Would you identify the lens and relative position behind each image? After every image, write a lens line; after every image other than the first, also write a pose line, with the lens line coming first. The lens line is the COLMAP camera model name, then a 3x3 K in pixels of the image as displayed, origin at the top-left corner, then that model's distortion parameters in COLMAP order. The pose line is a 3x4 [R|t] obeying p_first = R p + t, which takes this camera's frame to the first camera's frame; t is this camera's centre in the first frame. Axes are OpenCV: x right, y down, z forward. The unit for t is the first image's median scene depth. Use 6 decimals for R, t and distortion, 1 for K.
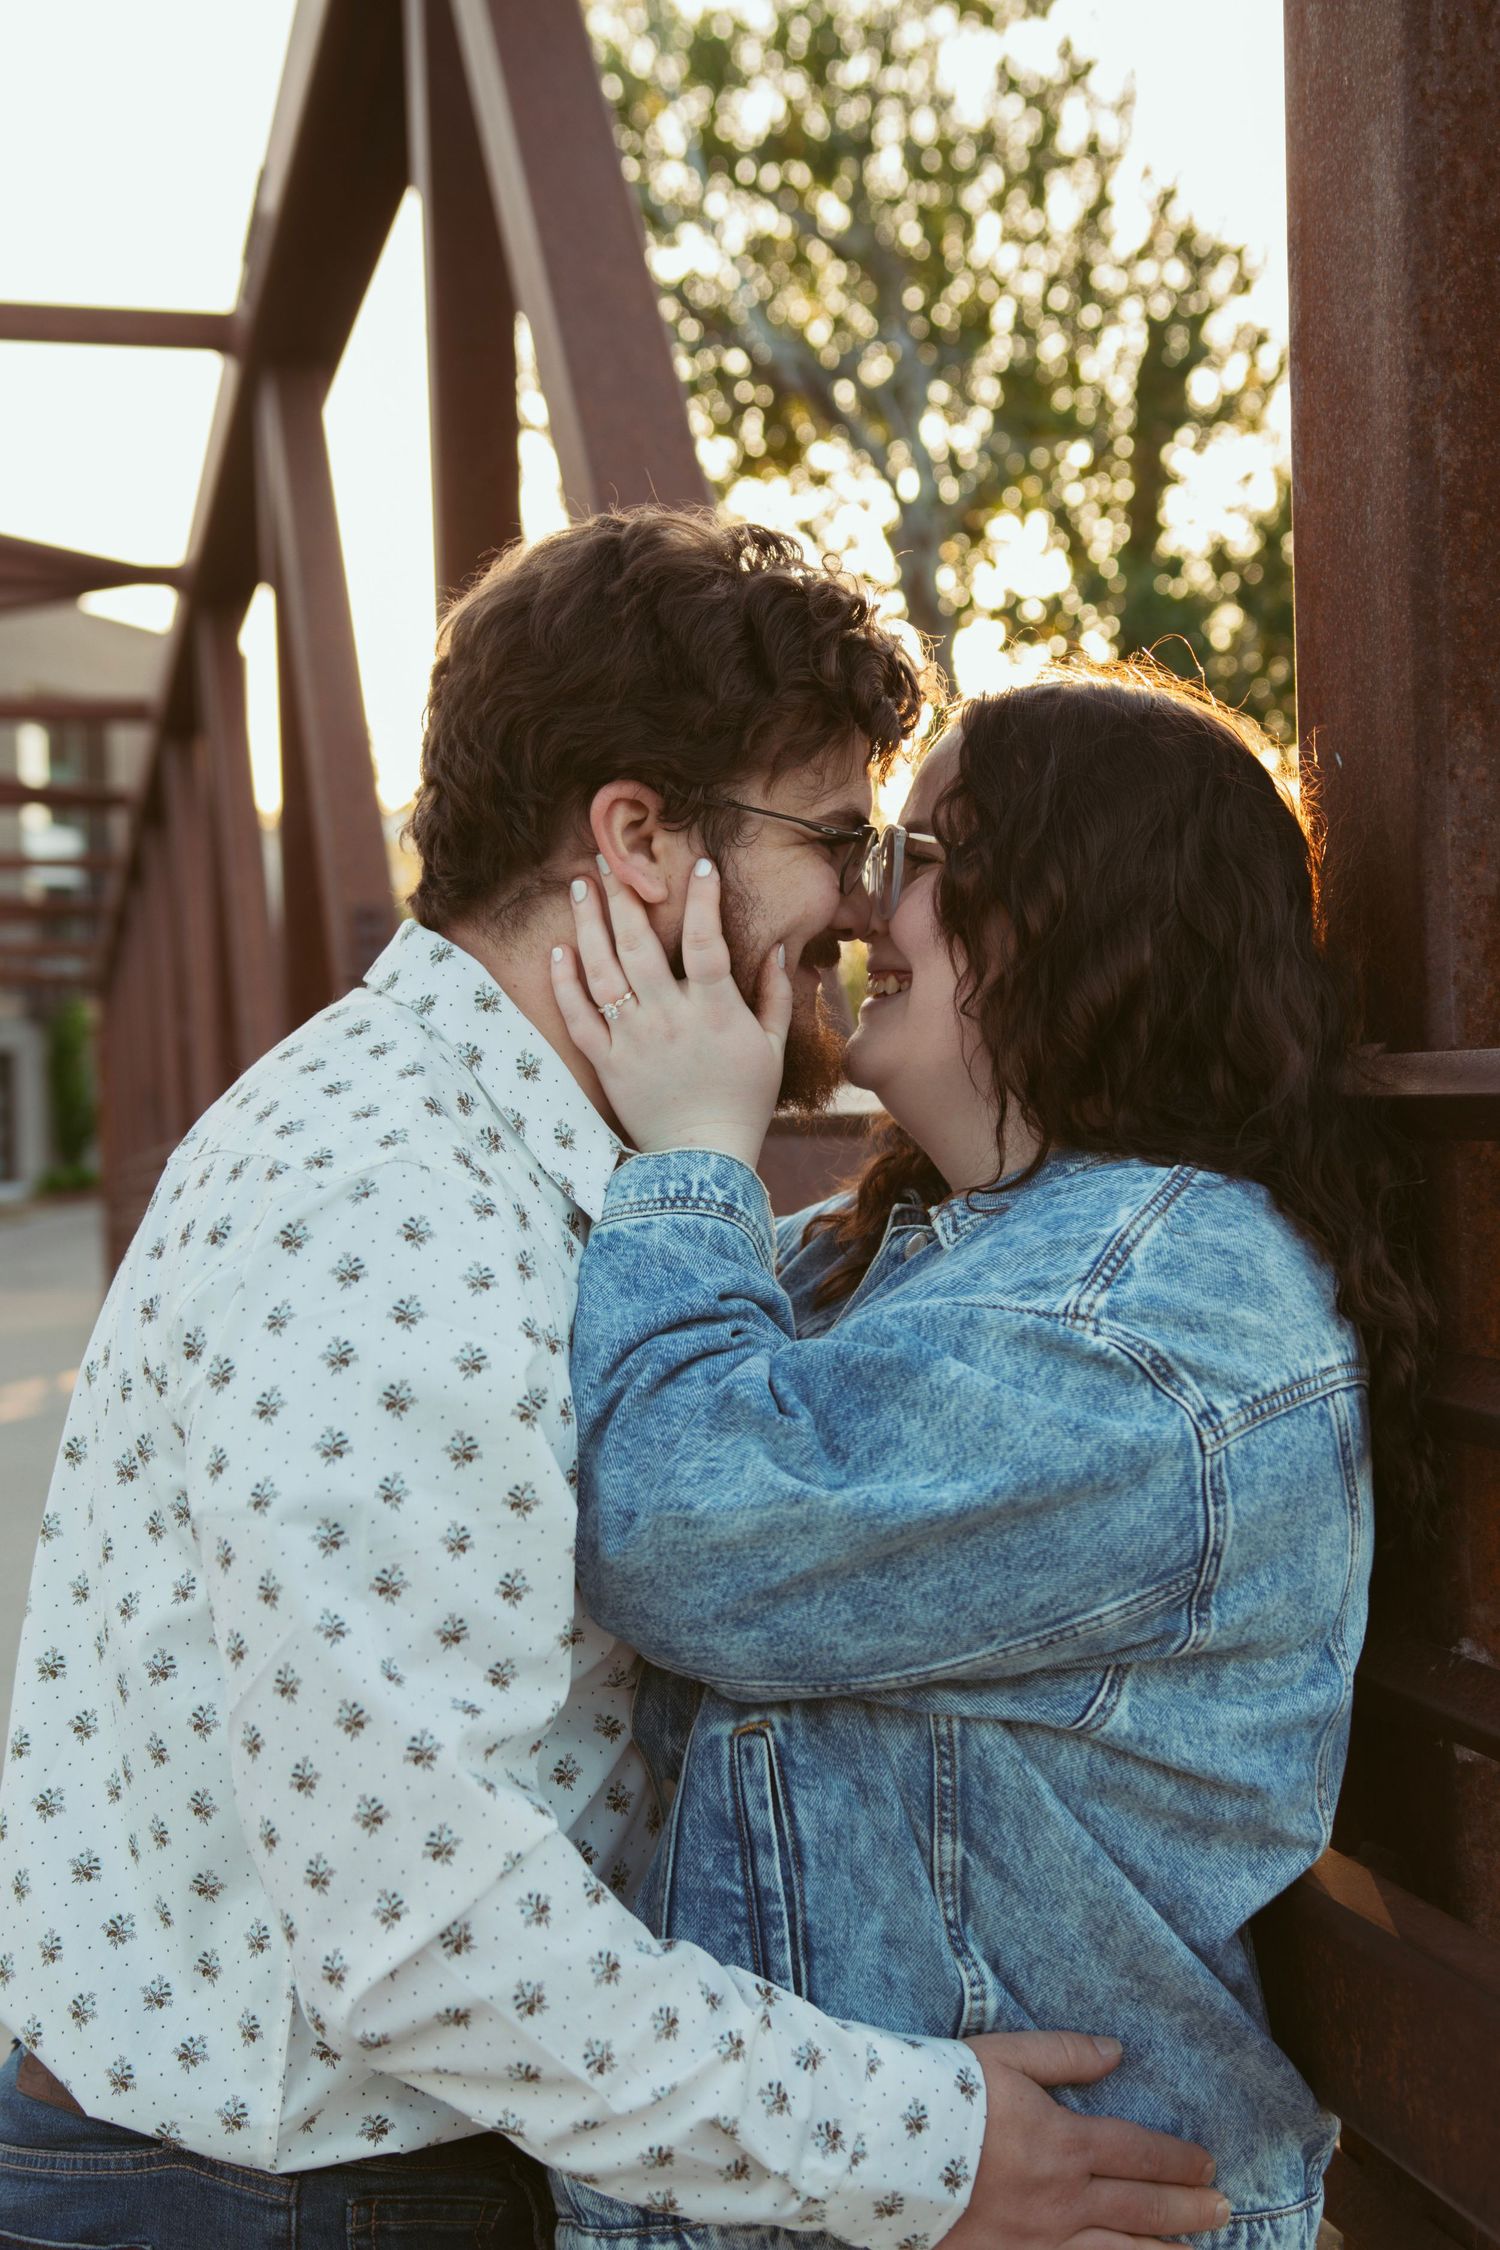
lens RADIAL K [[2876.6, 0, 750.0], [0, 2876.6, 1125.0], [0, 0, 1]] dist [0.016374, 0.154317]
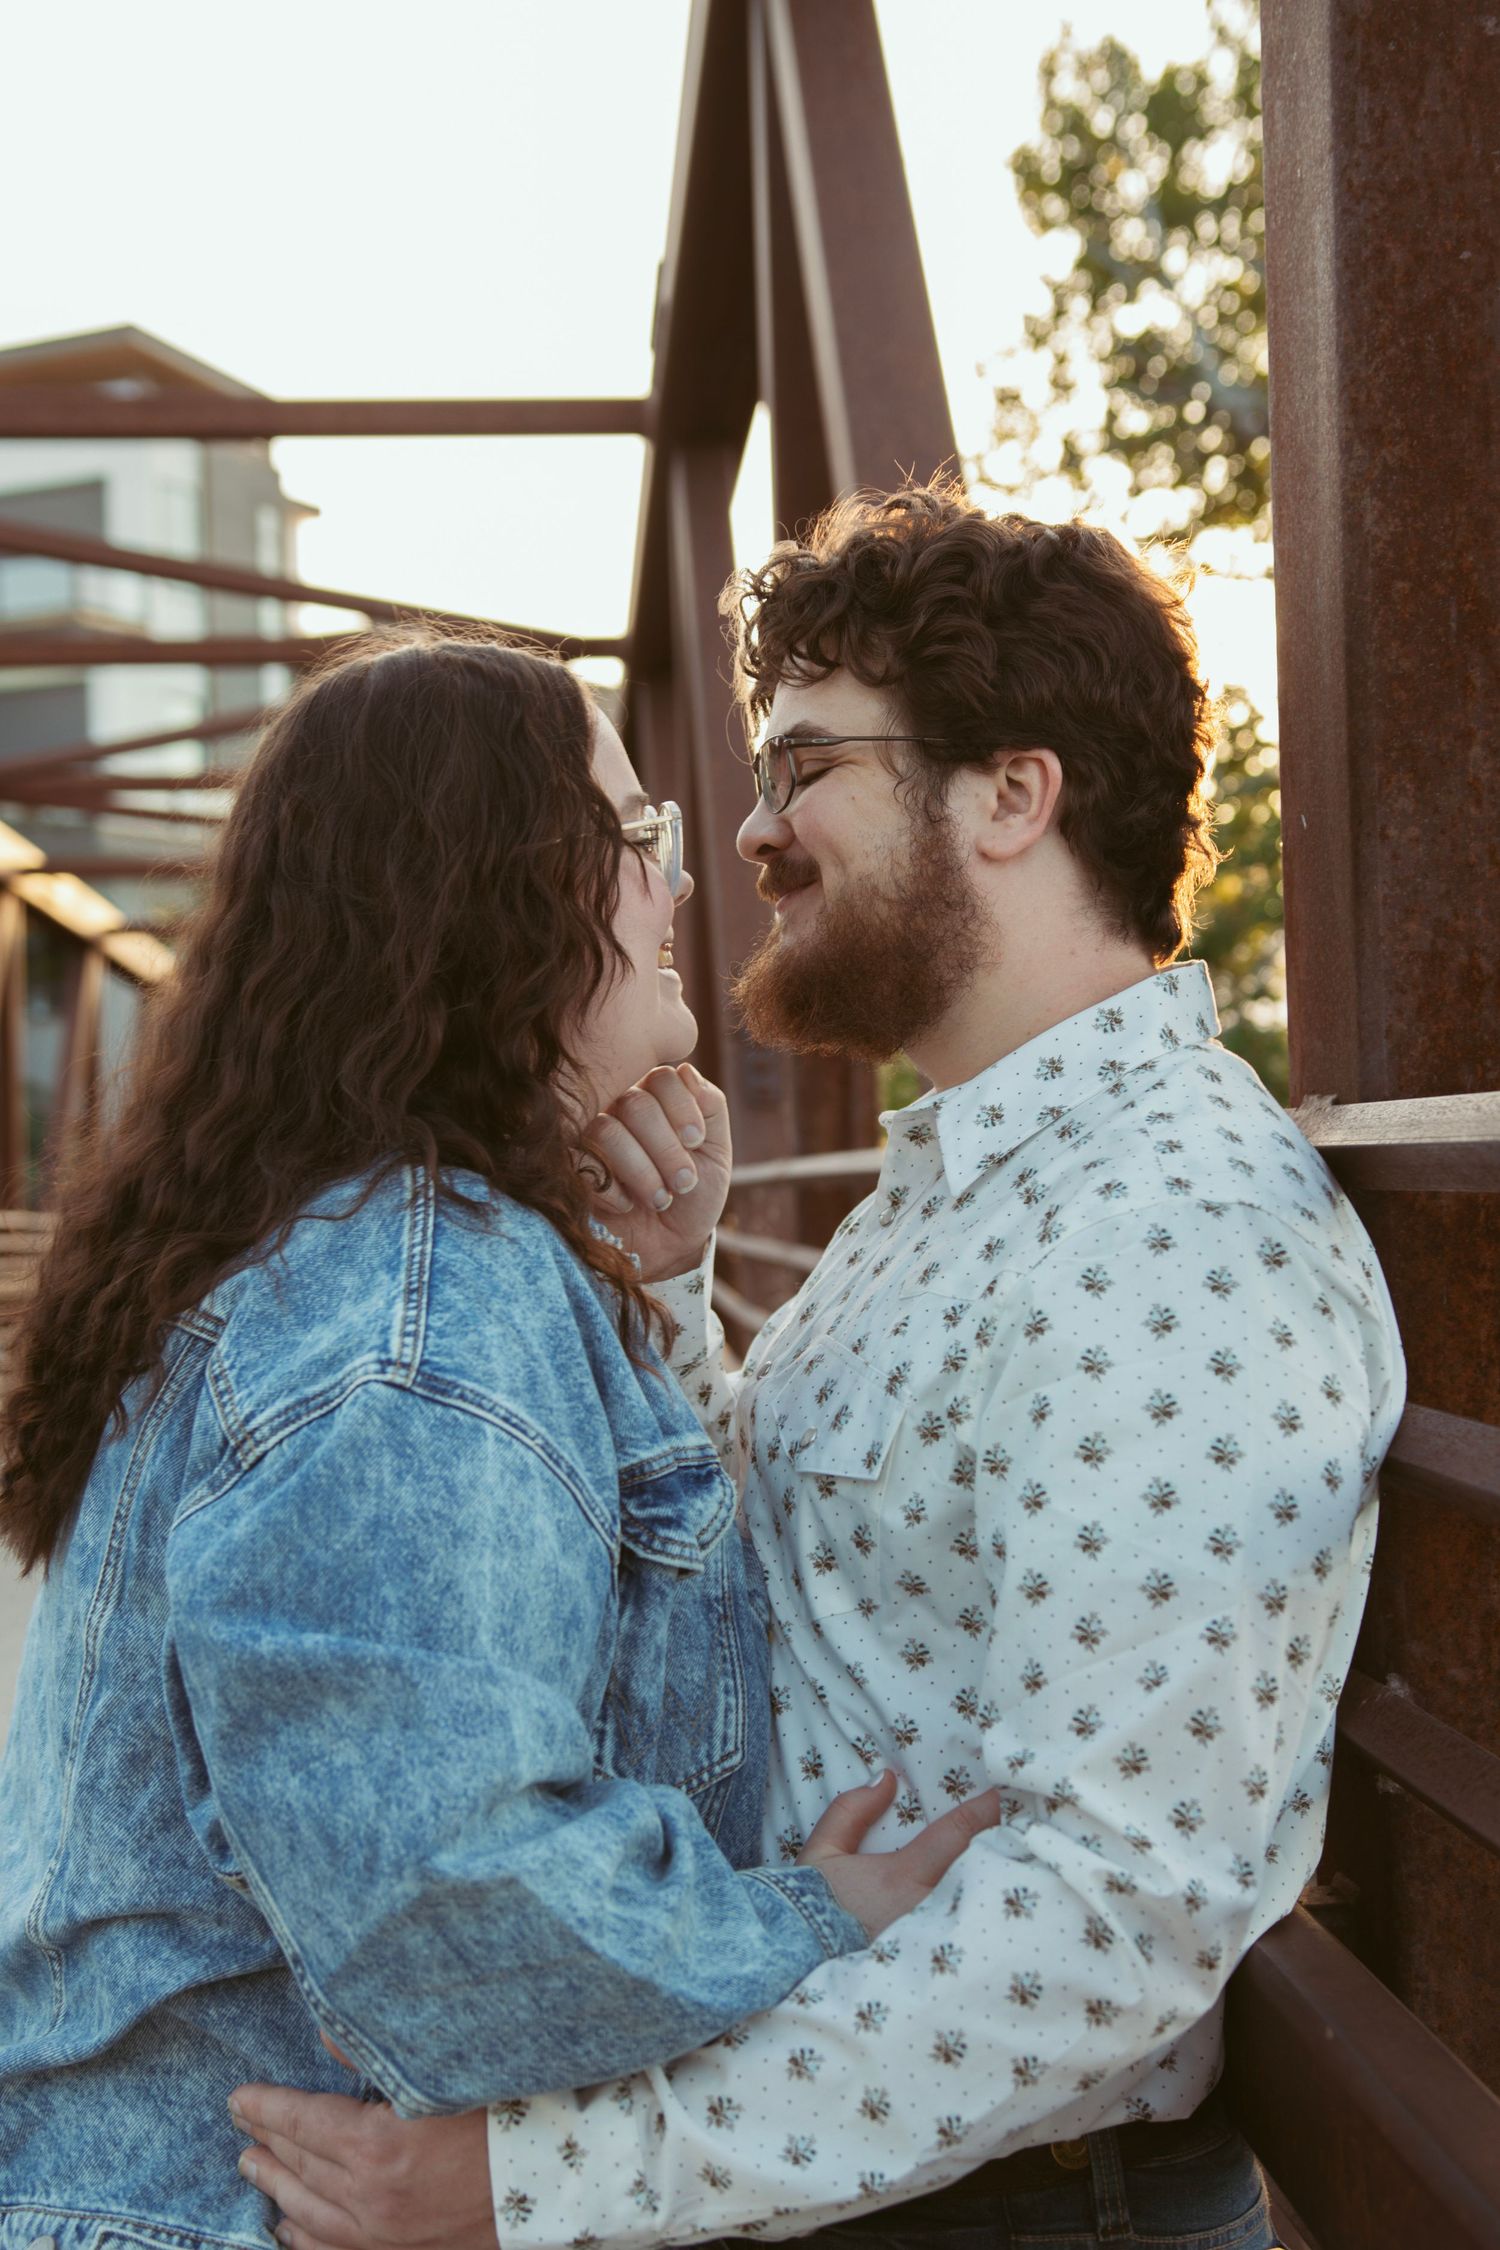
lens RADIAL K [[2876.6, 0, 750.0], [0, 2876.6, 1125.0], [0, 0, 1]] dist [0.016374, 0.154317]
pose [[0.977553, 0.006756, -0.210582, 0.240268], [-0.009878, 0.999856, -0.013780, -0.001077], [0.210459, 0.015551, 0.977479, -0.056960]]
